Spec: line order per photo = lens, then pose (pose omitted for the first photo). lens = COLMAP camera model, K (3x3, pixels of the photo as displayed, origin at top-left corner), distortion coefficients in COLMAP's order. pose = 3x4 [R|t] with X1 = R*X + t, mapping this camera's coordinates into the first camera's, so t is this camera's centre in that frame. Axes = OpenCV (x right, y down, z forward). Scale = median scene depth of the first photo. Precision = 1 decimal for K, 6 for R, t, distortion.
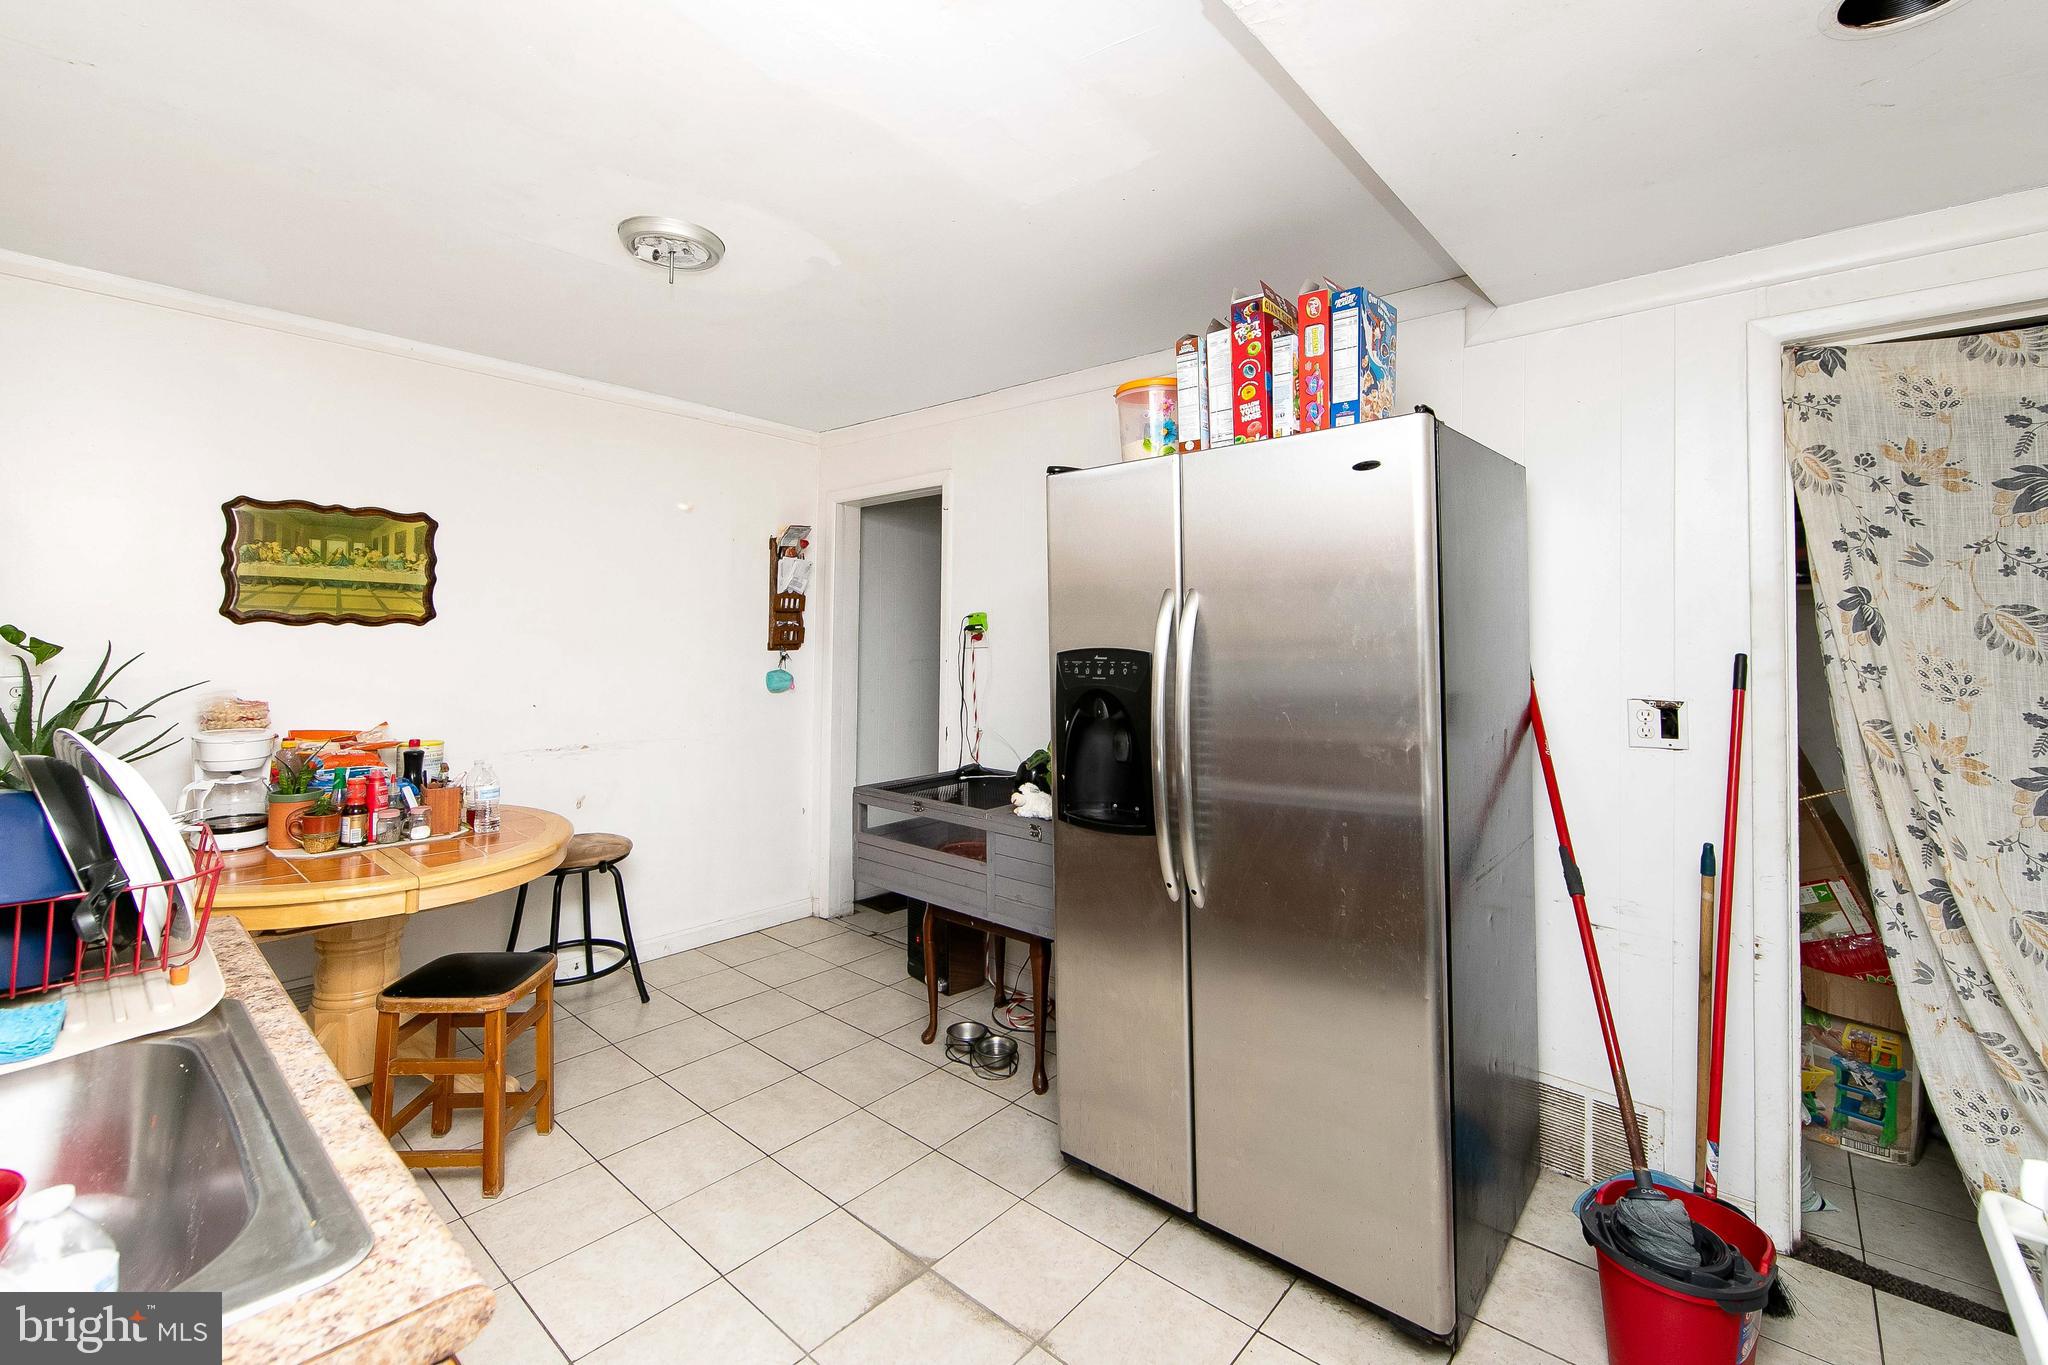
lens RADIAL K [[889.8, 0, 1010.8], [0, 889.8, 596.8], [0, 0, 1]] dist [-0.003527, -0.000128]
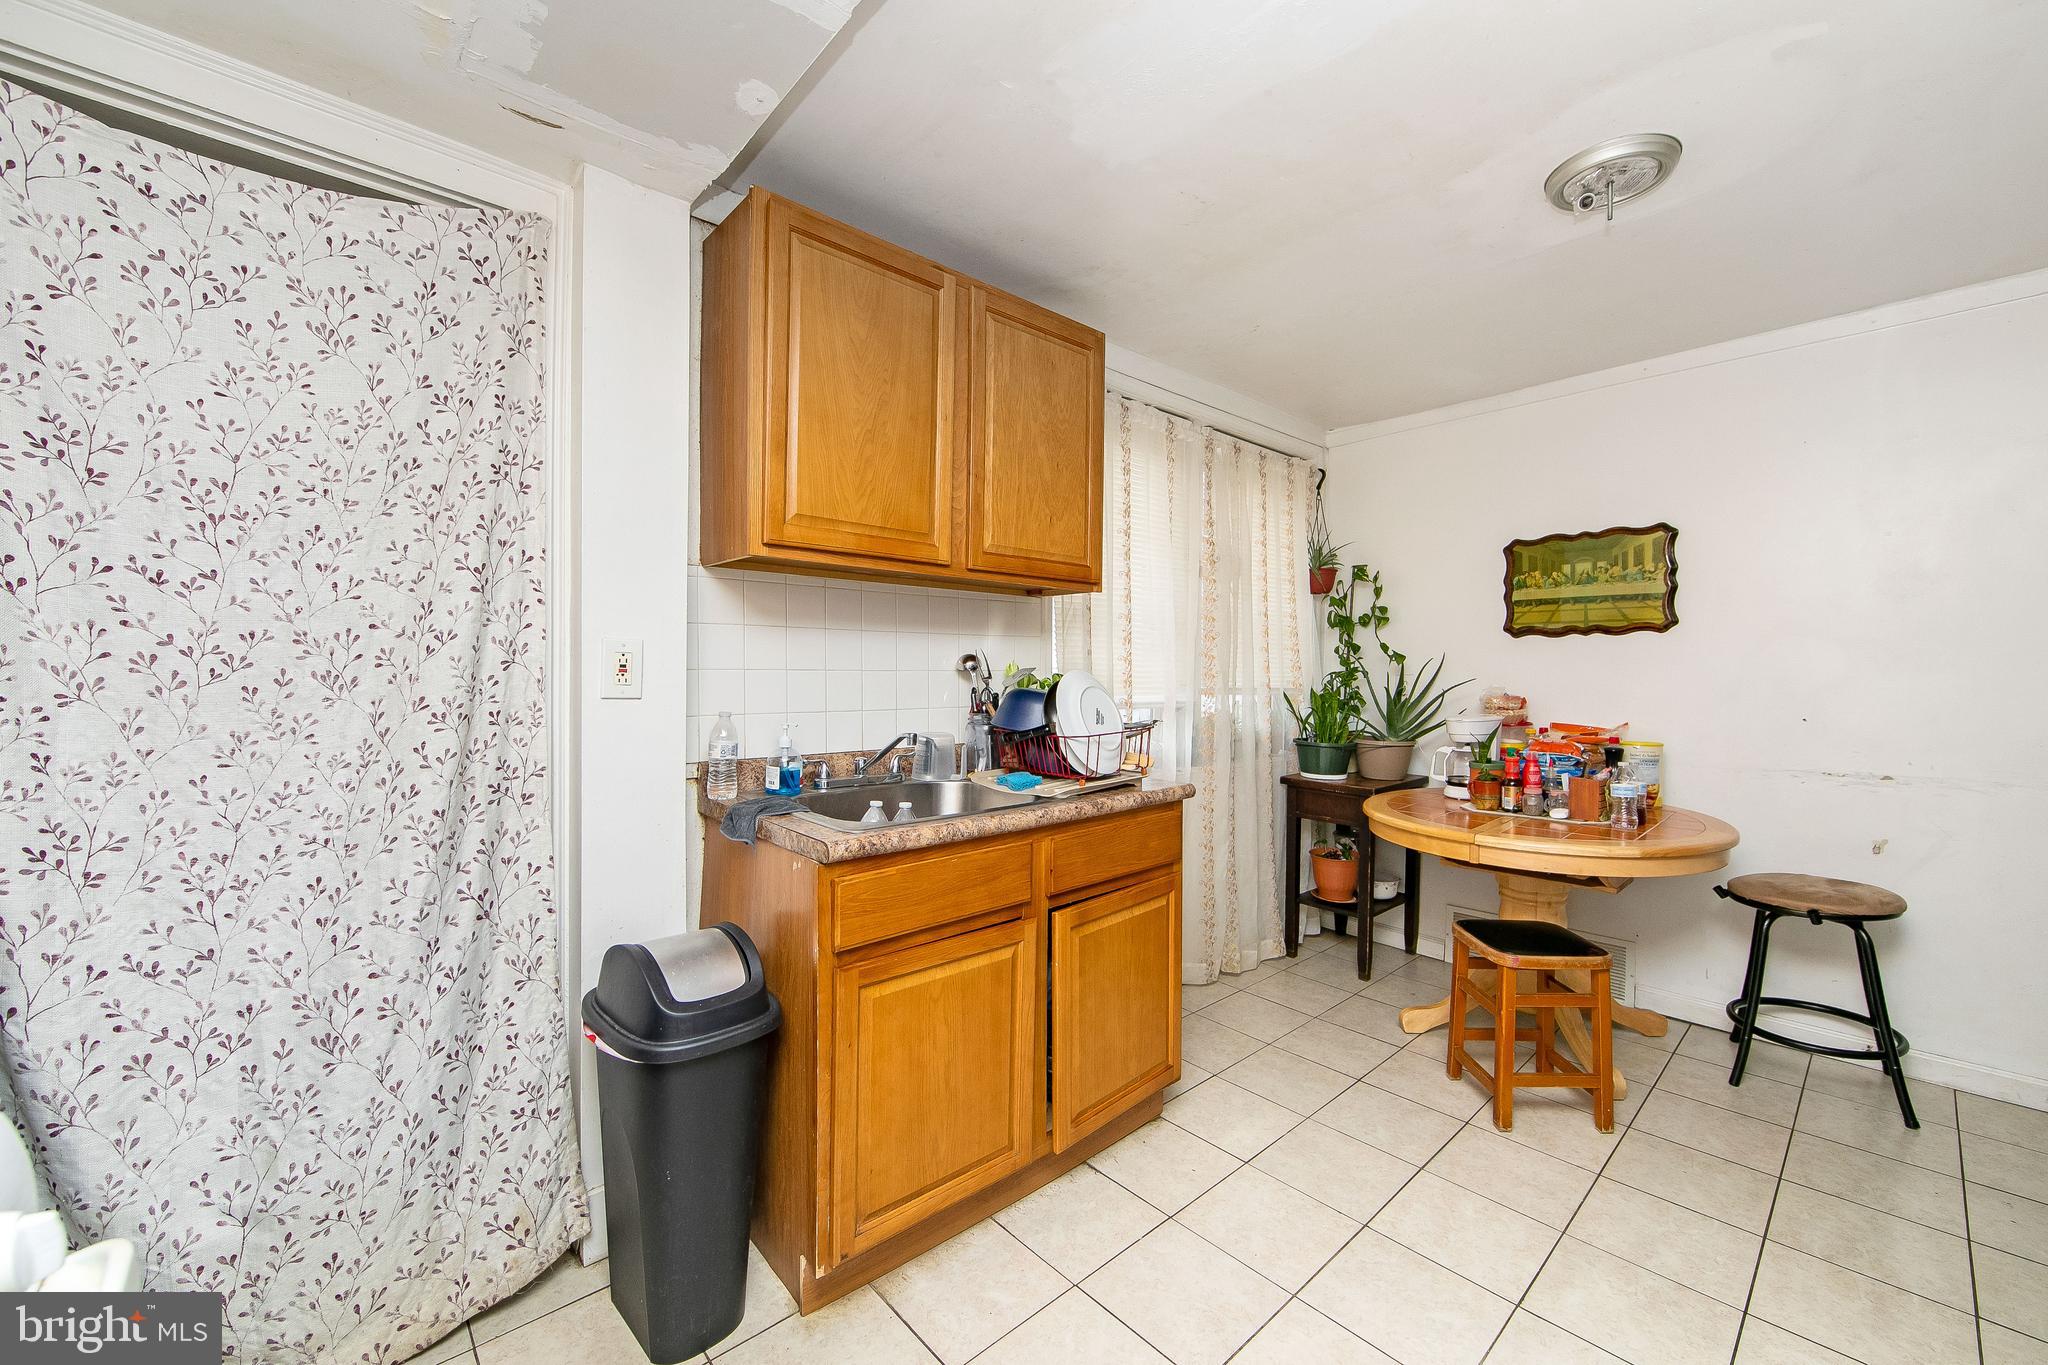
lens RADIAL K [[815.8, 0, 1026.8], [0, 815.8, 664.6], [0, 0, 1]] dist [-0.015988, 0.003746]
pose [[-0.131346, -0.019318, -0.991148, 0.400753], [0.040863, 0.998855, -0.024883, 0.069814], [0.990494, -0.043770, -0.130406, 0.436048]]
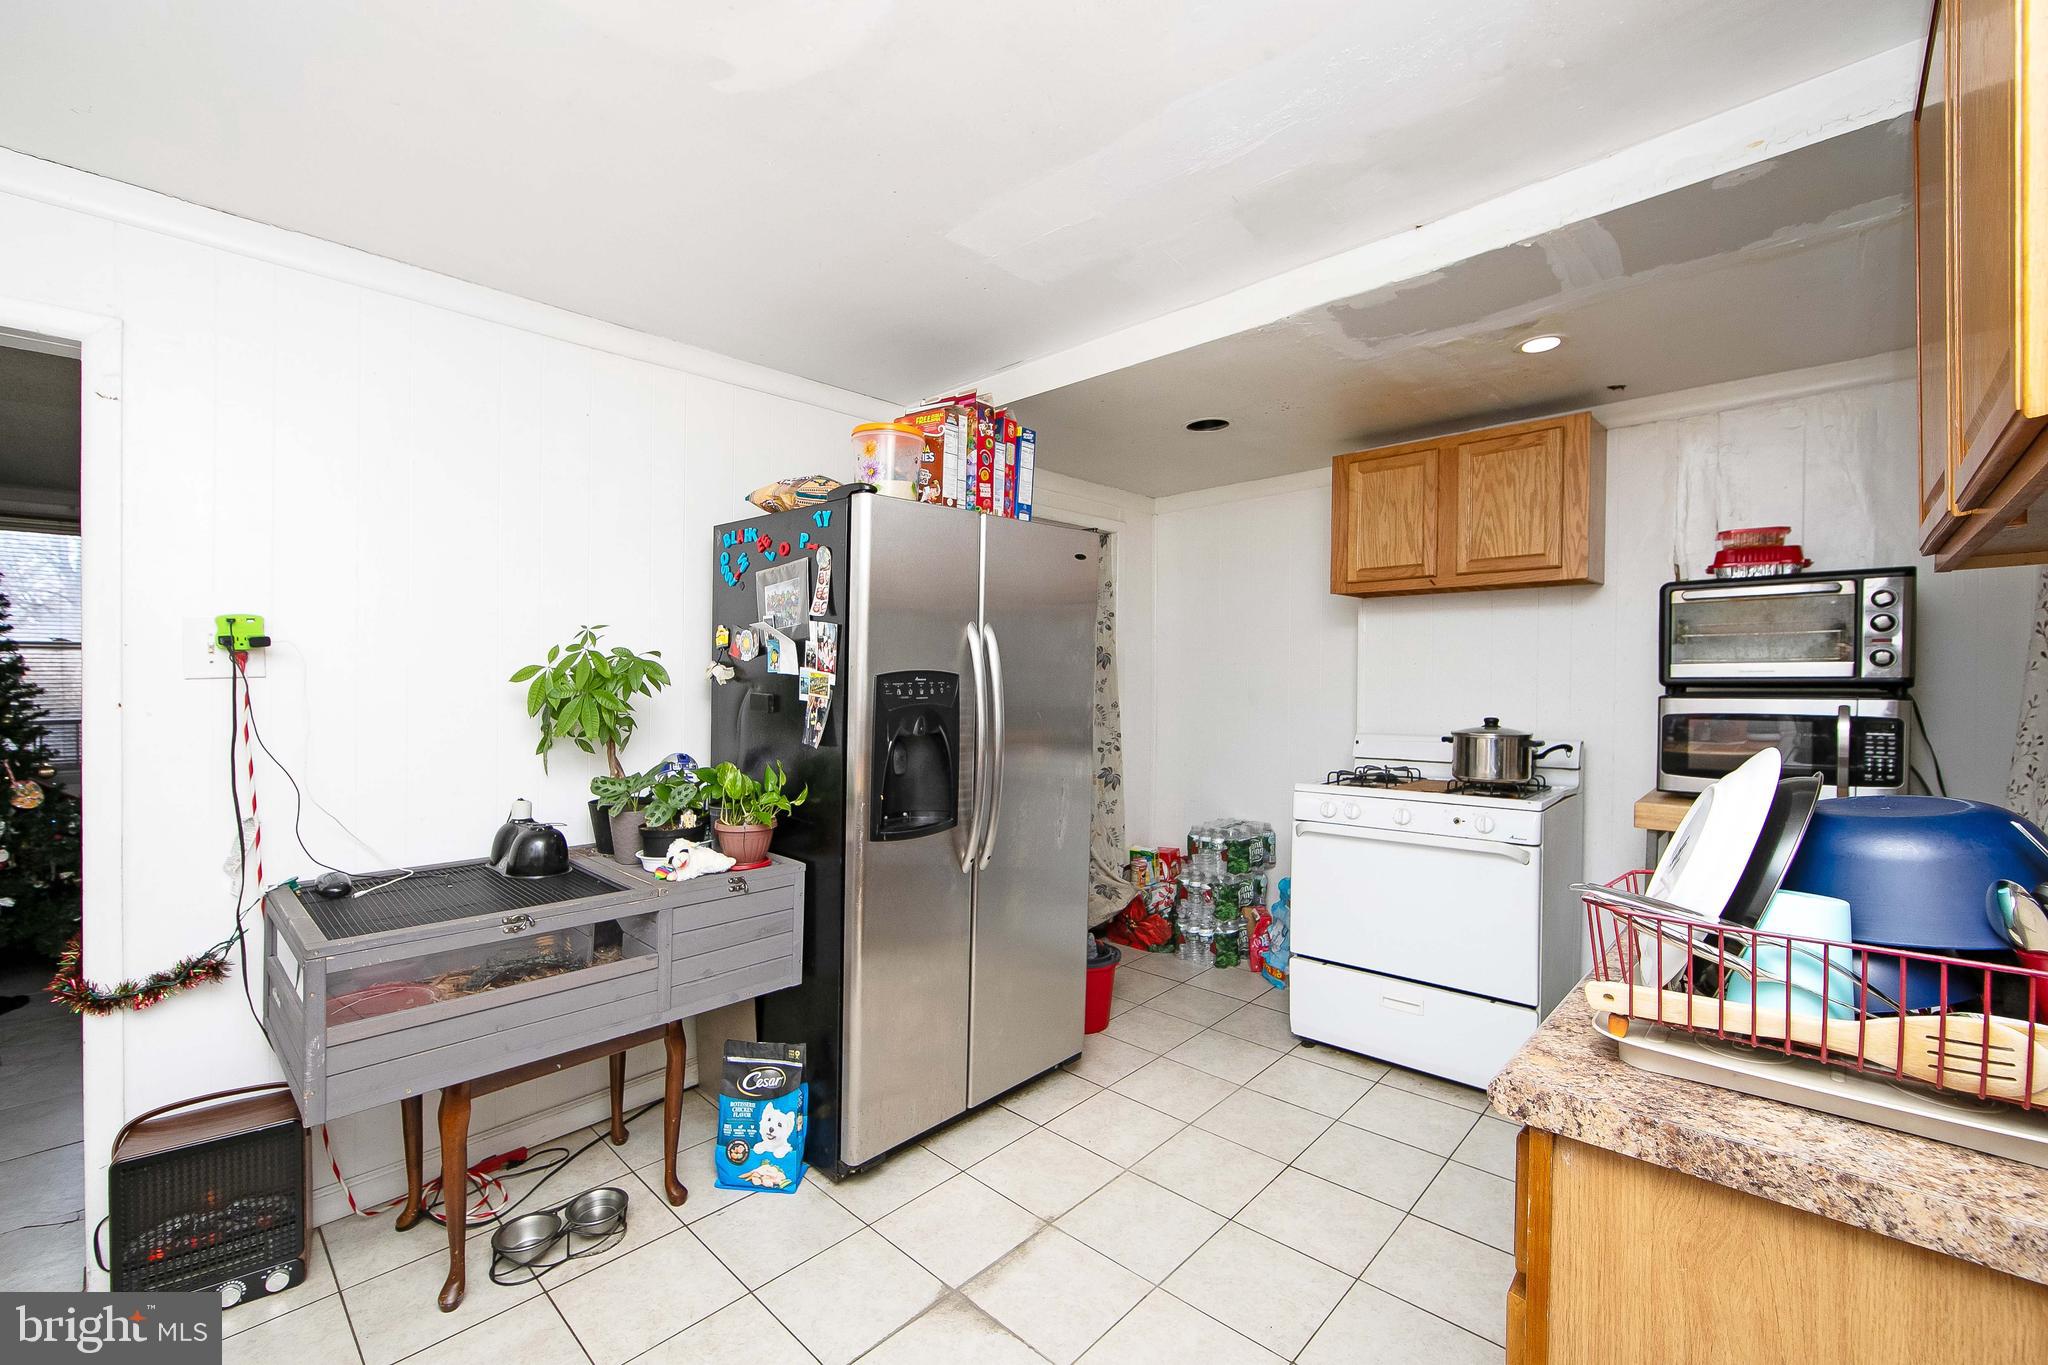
lens RADIAL K [[849.8, 0, 1023.3], [0, 849.8, 690.2], [0, 0, 1]] dist [-0.019840, -0.000270]
pose [[0.029345, -0.019965, 0.999370, -0.708605], [-0.043540, 0.998826, 0.021233, 0.041470], [-0.998621, -0.044136, 0.028442, 0.642759]]
